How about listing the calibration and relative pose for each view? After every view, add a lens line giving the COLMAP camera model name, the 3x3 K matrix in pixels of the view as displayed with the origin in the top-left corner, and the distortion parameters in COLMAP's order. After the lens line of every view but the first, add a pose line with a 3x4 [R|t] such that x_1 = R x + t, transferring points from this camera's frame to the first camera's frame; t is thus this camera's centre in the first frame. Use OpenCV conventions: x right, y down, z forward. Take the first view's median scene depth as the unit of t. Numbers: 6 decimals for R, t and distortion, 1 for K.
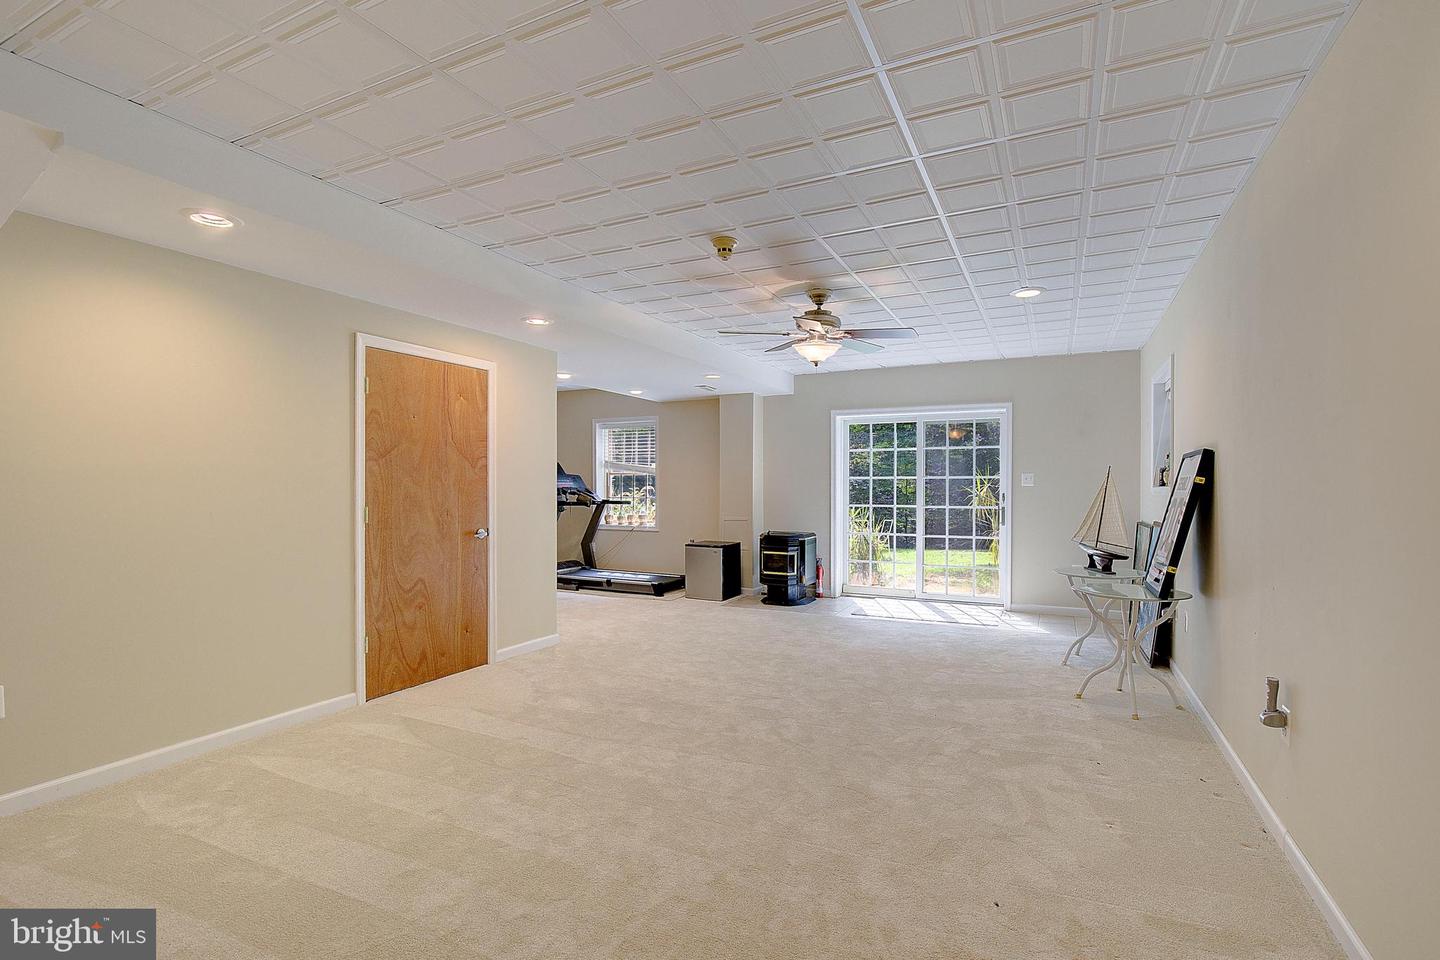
lens RADIAL K [[672.8, 0, 722.8], [0, 672.8, 486.1], [0, 0, 1]] dist [-0.001317, -0.000092]
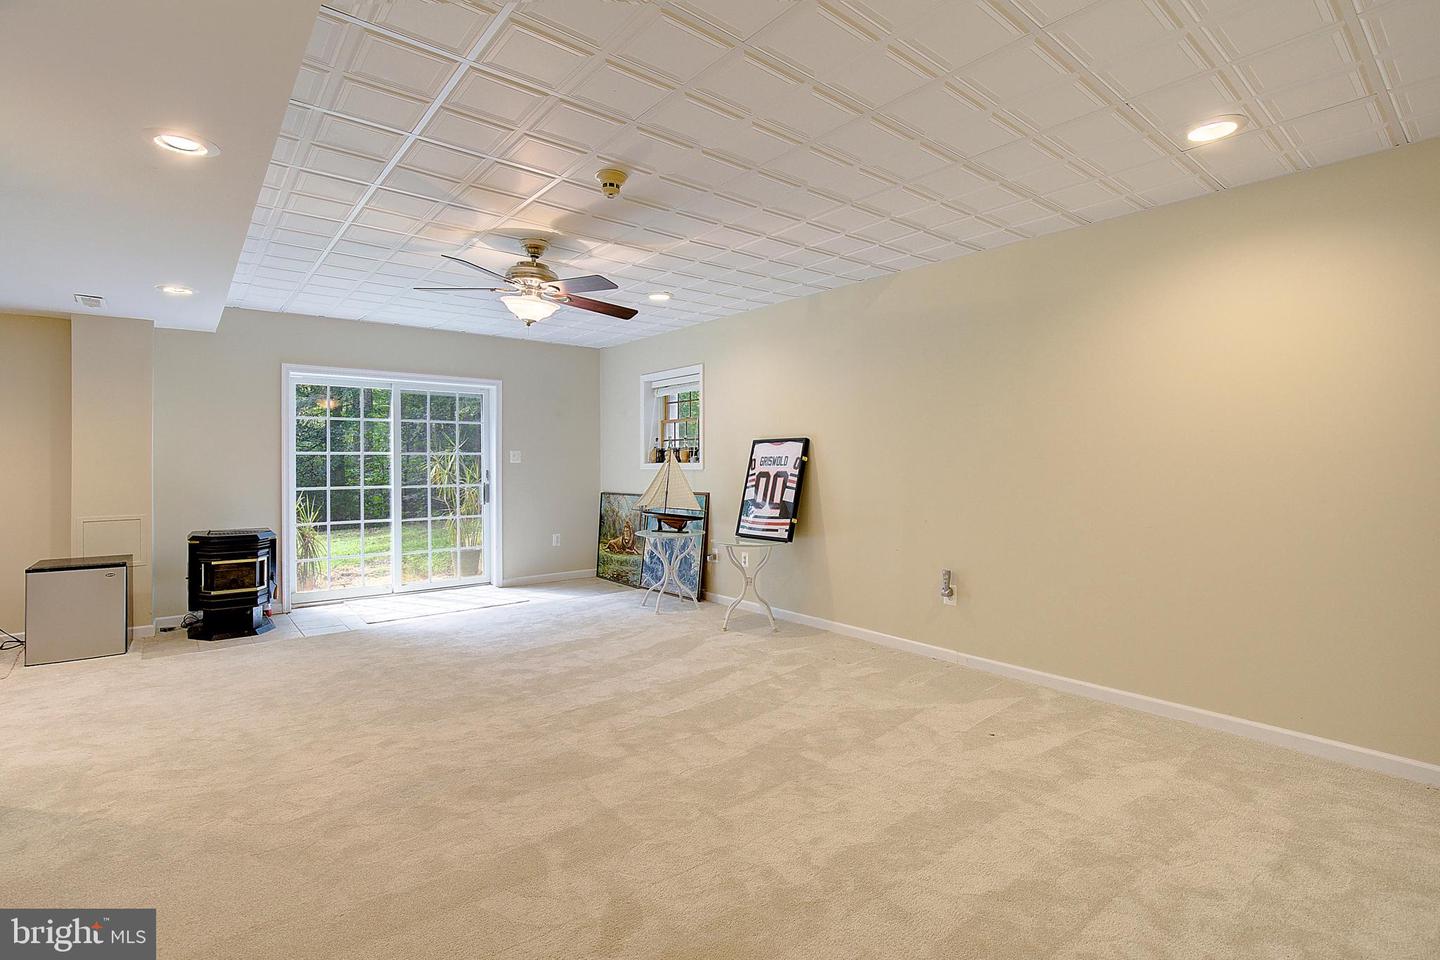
lens RADIAL K [[695.2, 0, 723.6], [0, 695.2, 460.7], [0, 0, 1]] dist [-0.002832, -0.000315]
pose [[0.417720, -0.000377, 0.908576, -0.360828], [0.002610, 0.999996, -0.000785, -0.002079], [-0.908572, 0.002699, 0.417720, 0.249320]]
